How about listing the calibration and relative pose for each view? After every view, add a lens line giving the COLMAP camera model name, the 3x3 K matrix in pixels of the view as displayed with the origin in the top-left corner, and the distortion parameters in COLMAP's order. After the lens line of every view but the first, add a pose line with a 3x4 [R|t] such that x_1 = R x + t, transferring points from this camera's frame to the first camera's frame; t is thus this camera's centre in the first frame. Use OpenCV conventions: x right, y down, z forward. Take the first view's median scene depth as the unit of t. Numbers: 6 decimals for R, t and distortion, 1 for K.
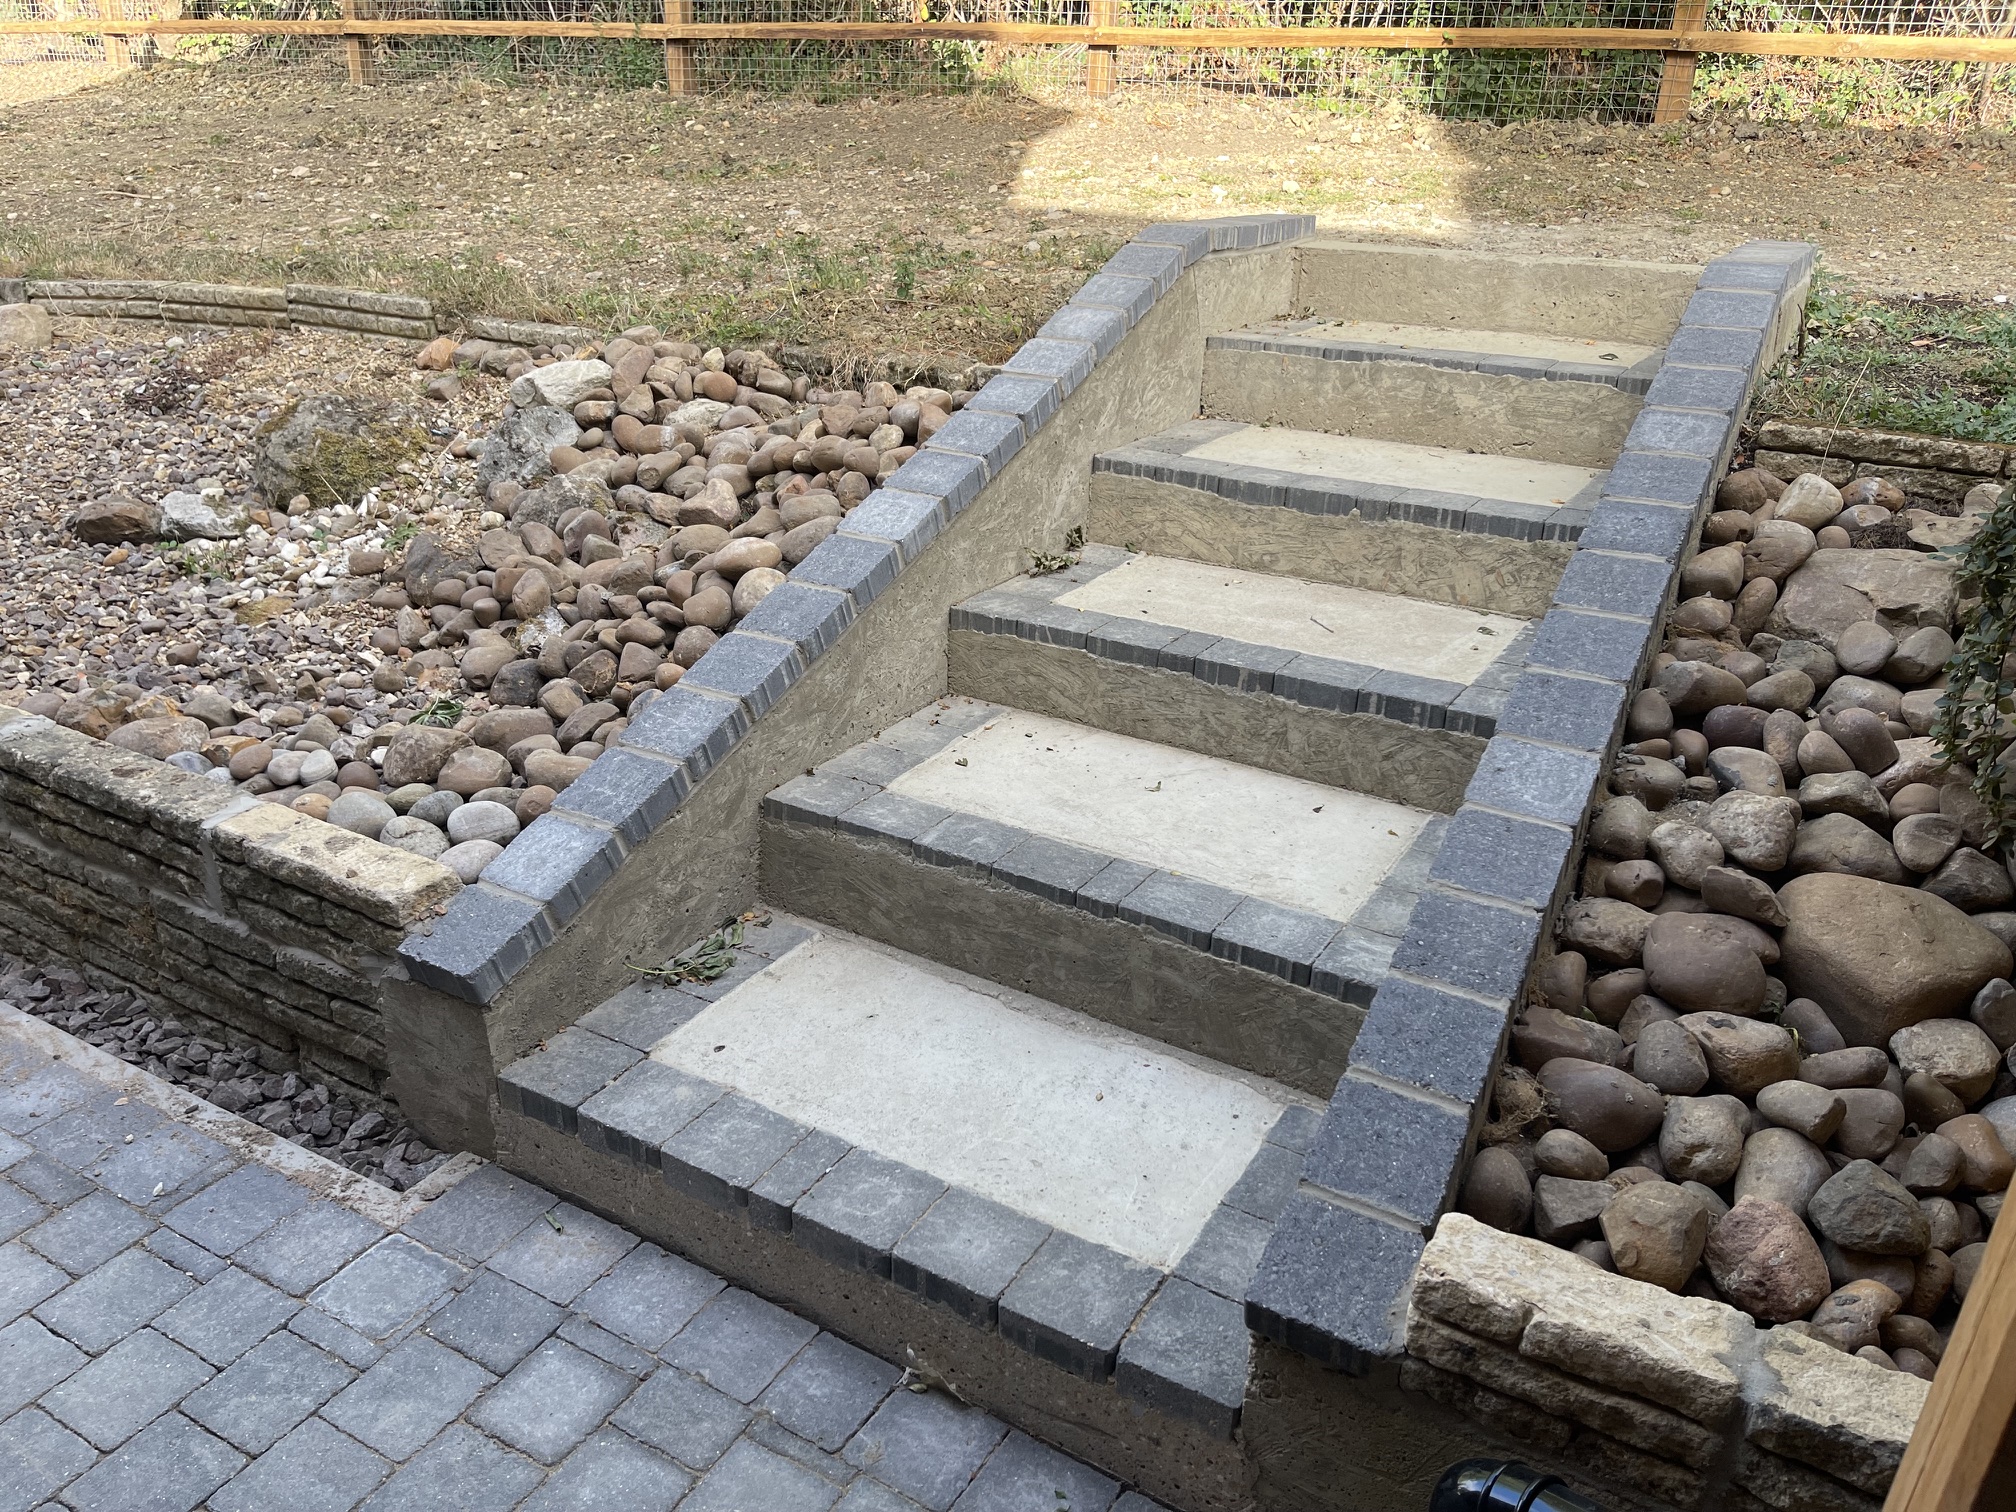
lens RADIAL K [[1534.5, 0, 1002.9], [0, 1534.5, 751.1], [0, 0, 1]] dist [0.026313, -0.016452]
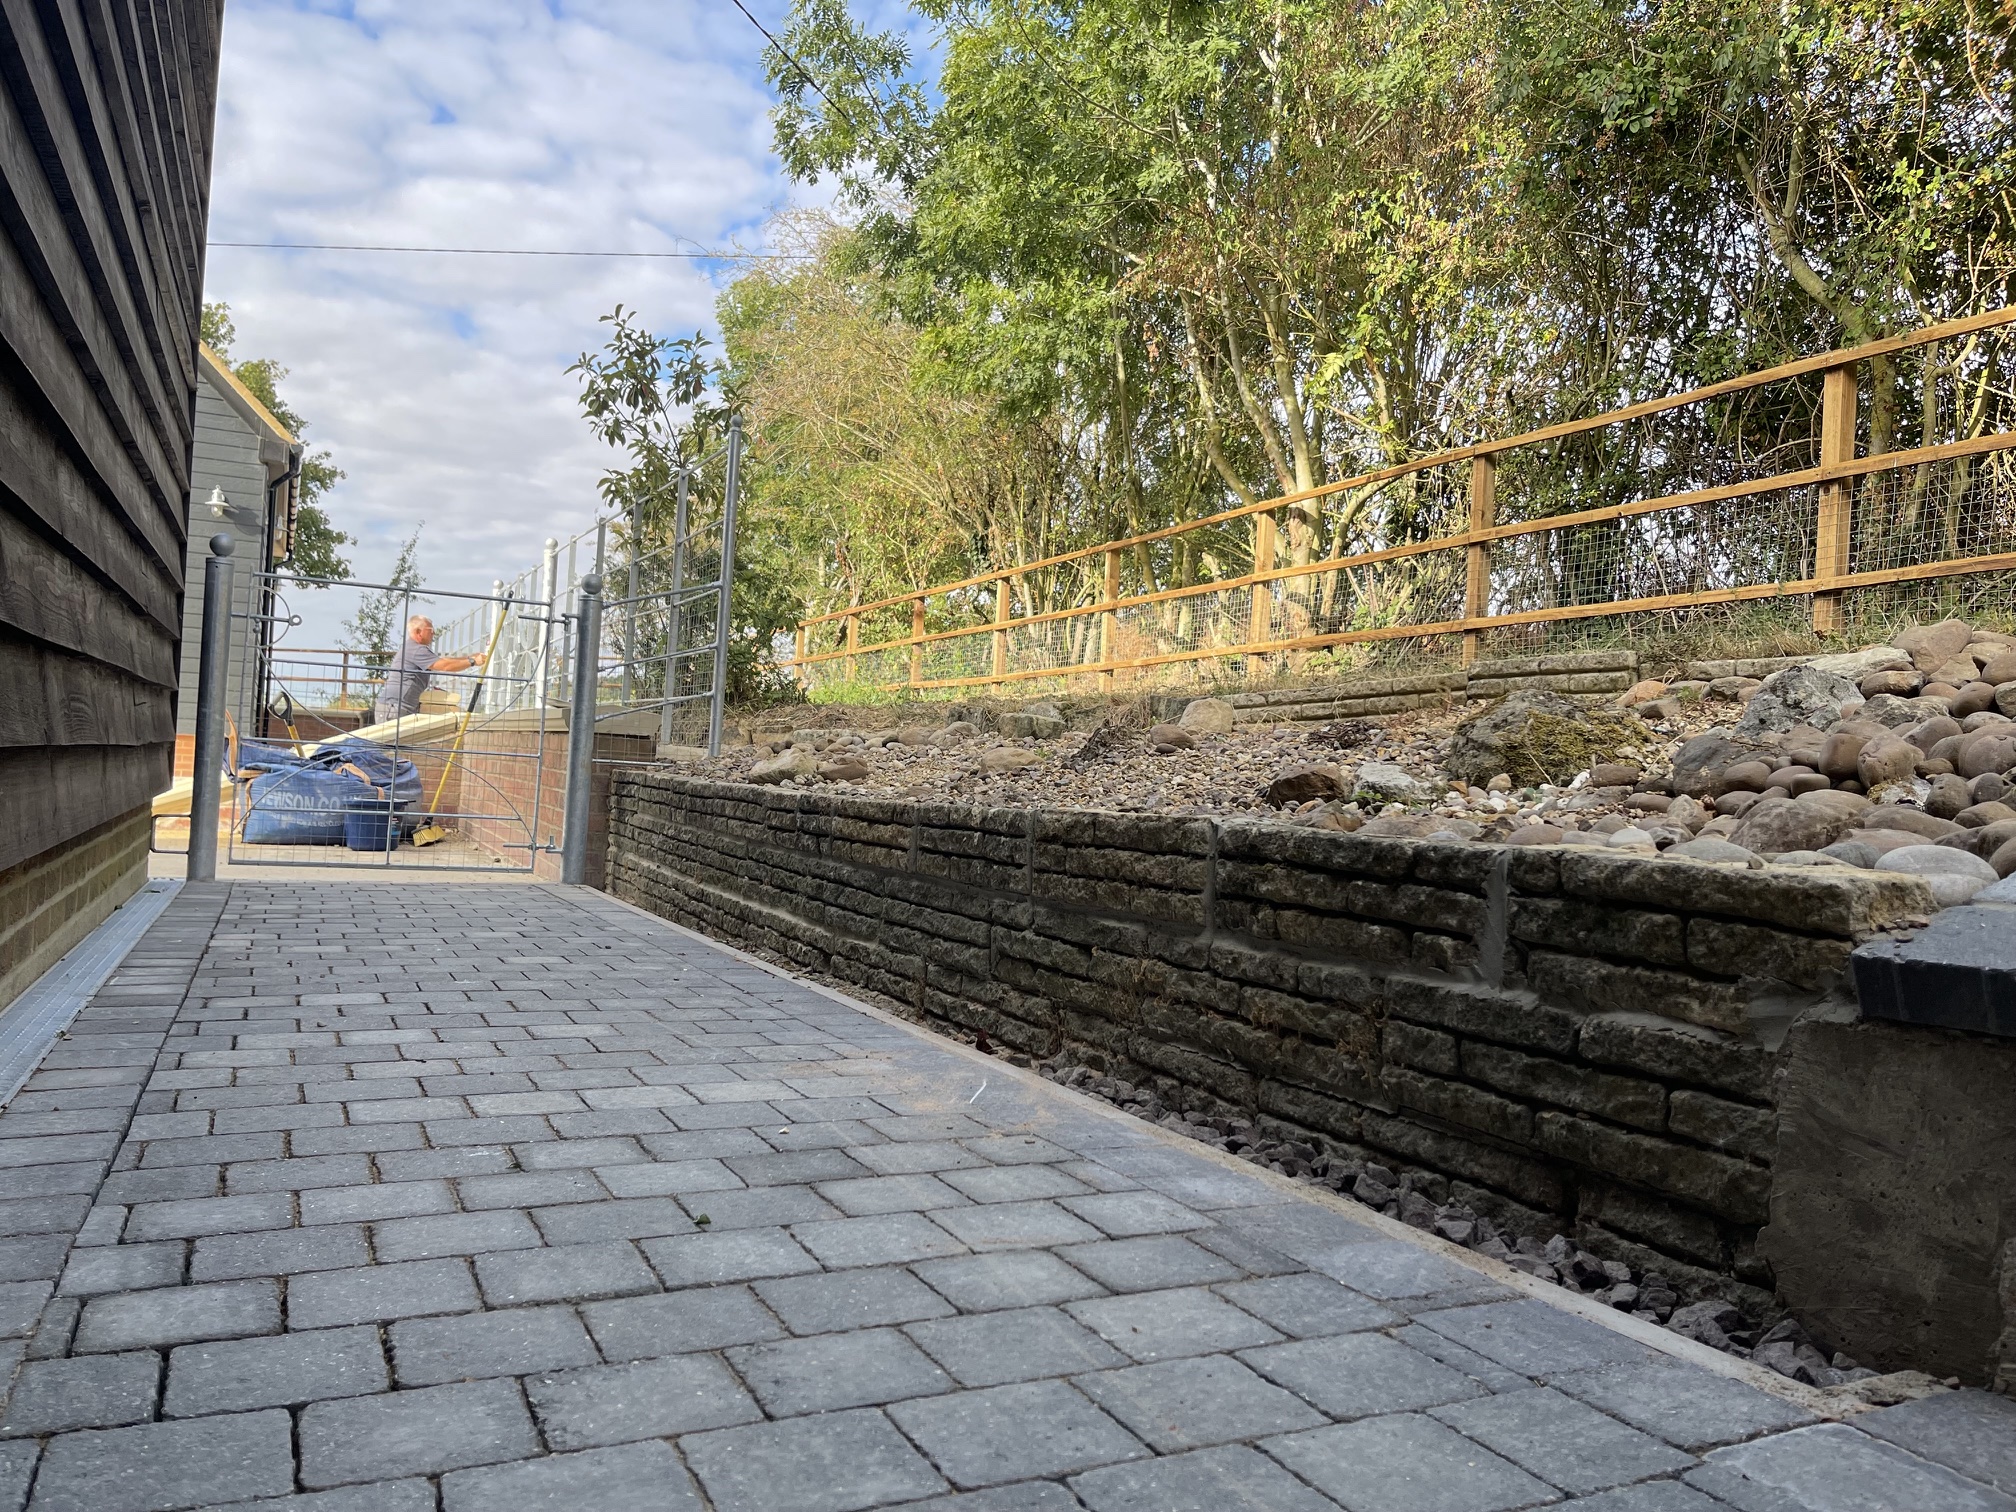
lens RADIAL K [[1534.5, 0, 1009.2], [0, 1534.5, 755.0], [0, 0, 1]] dist [0.026313, -0.016452]
pose [[0.821488, 0.006304, -0.570191, -0.260174], [-0.255219, 0.898257, -0.357769, 0.294937], [0.509923, 0.439426, 0.739516, 0.282205]]
